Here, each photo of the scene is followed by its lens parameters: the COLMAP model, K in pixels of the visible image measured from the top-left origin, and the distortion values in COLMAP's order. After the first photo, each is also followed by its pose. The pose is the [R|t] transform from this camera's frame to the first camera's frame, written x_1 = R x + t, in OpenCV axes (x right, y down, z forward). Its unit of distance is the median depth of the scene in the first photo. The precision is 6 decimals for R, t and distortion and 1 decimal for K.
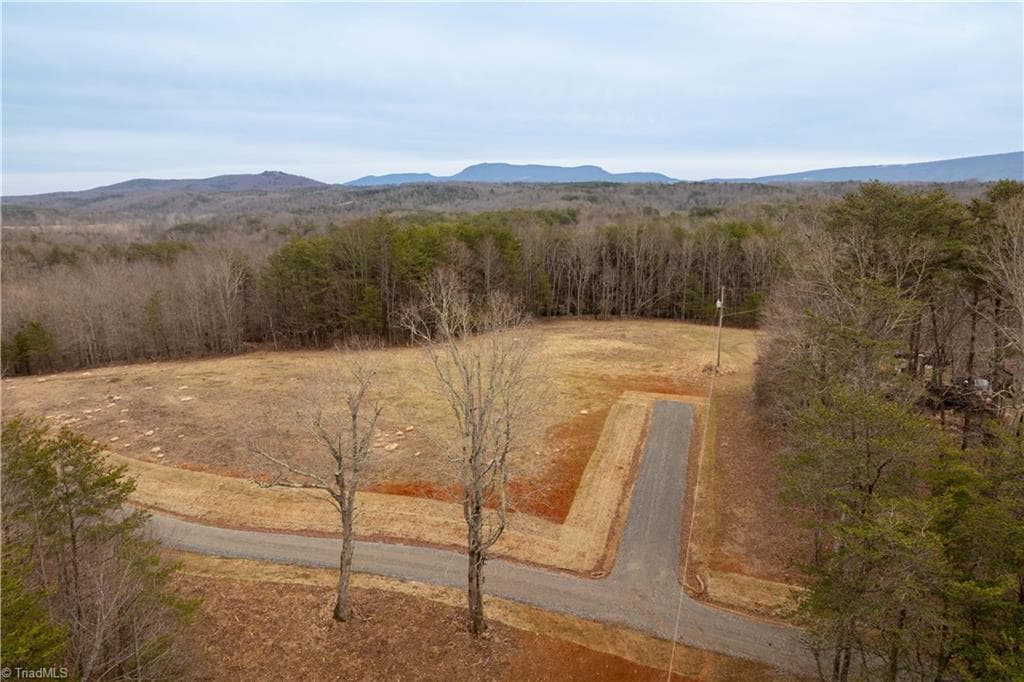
lens RADIAL K [[723.2, 0, 513.9], [0, 723.2, 345.3], [0, 0, 1]] dist [-0.035070, -0.000369]
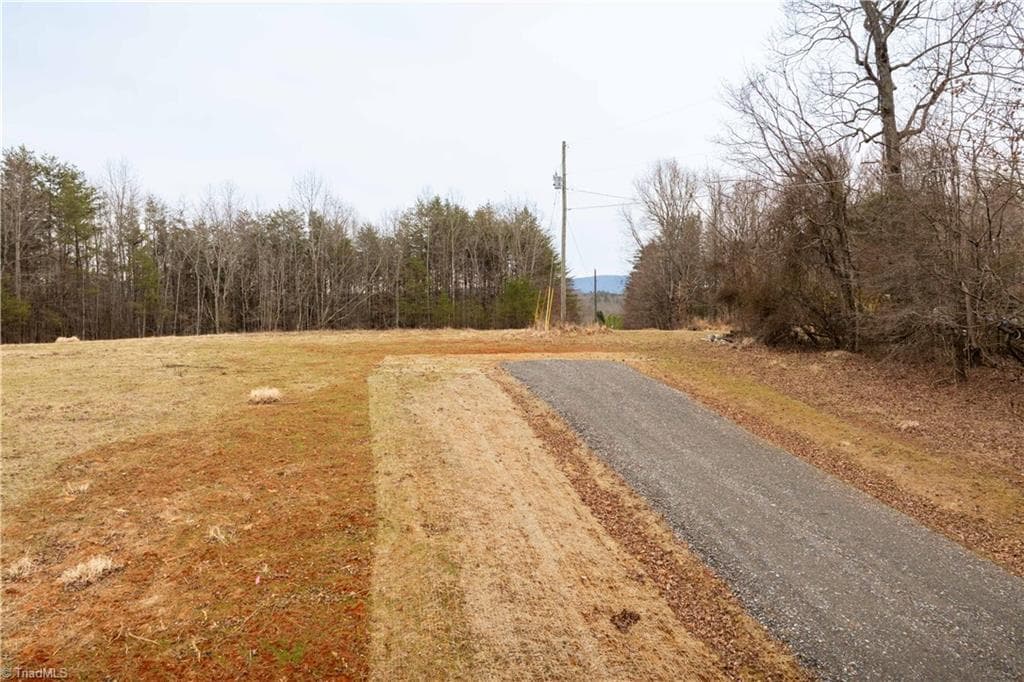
lens RADIAL K [[723.2, 0, 517.4], [0, 723.2, 342.7], [0, 0, 1]] dist [-0.035070, -0.000369]
pose [[0.882205, -0.023060, 0.470300, 0.034860], [0.102544, 0.984237, -0.144094, 0.068067], [-0.459563, 0.175347, 0.870663, 0.437846]]
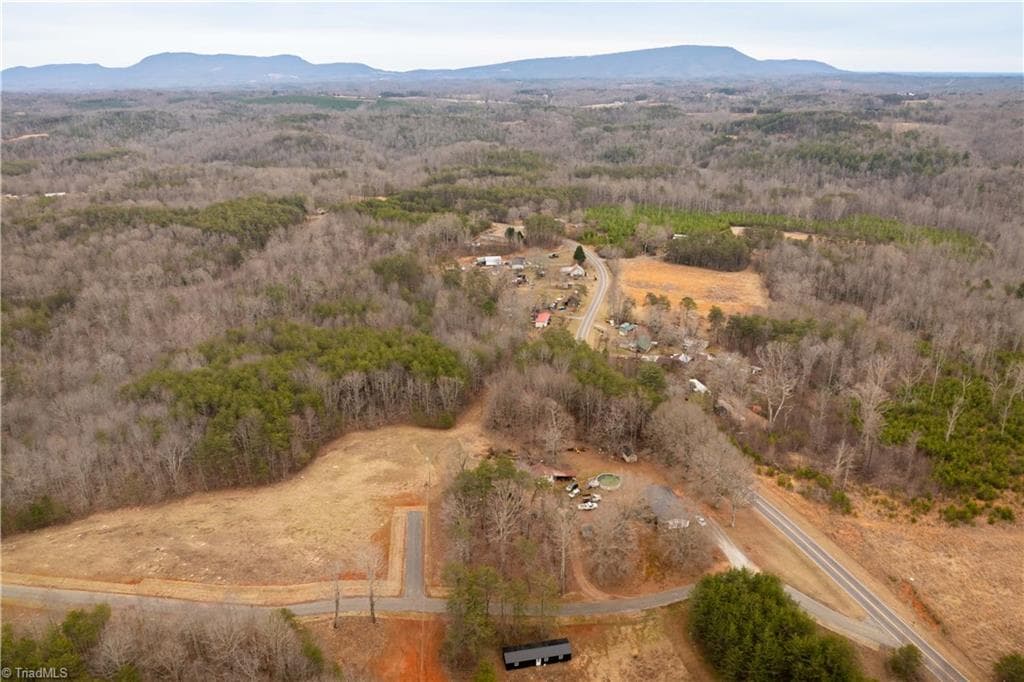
lens RADIAL K [[723.2, 0, 509.8], [0, 723.2, 337.0], [0, 0, 1]] dist [-0.035070, -0.000369]
pose [[0.927527, -0.127261, 0.351424, -0.181094], [0.078945, 0.985741, 0.148603, -0.550203], [-0.365324, -0.110090, 0.924347, -0.902701]]
